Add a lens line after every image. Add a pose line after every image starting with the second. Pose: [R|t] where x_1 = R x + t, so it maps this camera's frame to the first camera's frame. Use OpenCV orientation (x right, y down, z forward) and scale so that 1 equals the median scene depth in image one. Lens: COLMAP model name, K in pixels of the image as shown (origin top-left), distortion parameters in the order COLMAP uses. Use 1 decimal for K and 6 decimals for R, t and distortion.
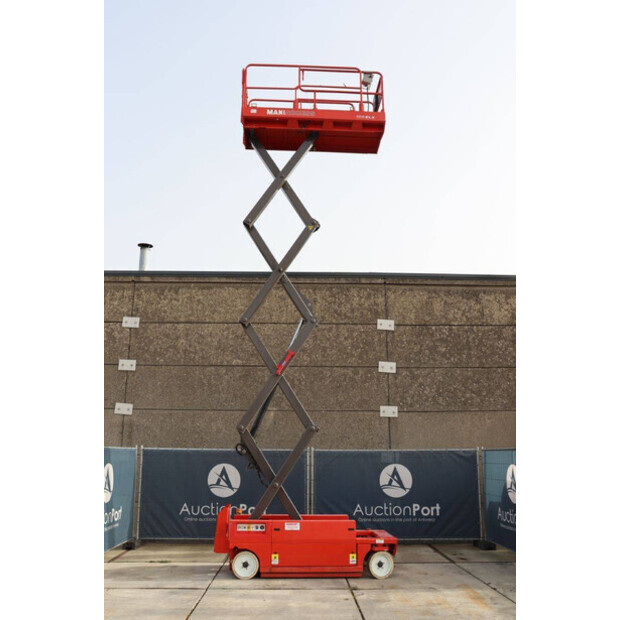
lens RADIAL K [[574.2, 0, 309.0], [0, 574.2, 308.6], [0, 0, 1]] dist [-0.079188, 0.000000]
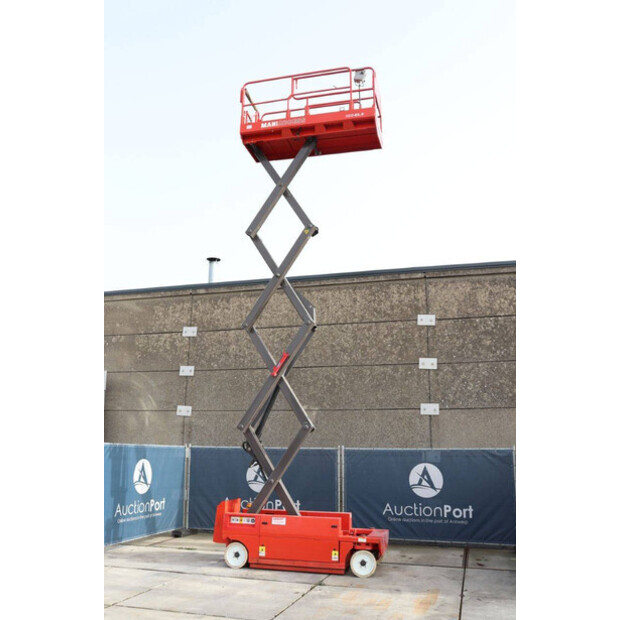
lens RADIAL K [[574.2, 0, 307.3], [0, 574.2, 308.9], [0, 0, 1]] dist [-0.079188, 0.000000]
pose [[0.952918, -0.065340, -0.296105, 0.283122], [0.065831, 0.997796, -0.008323, 0.005292], [0.295997, -0.011562, 0.955119, 0.017753]]
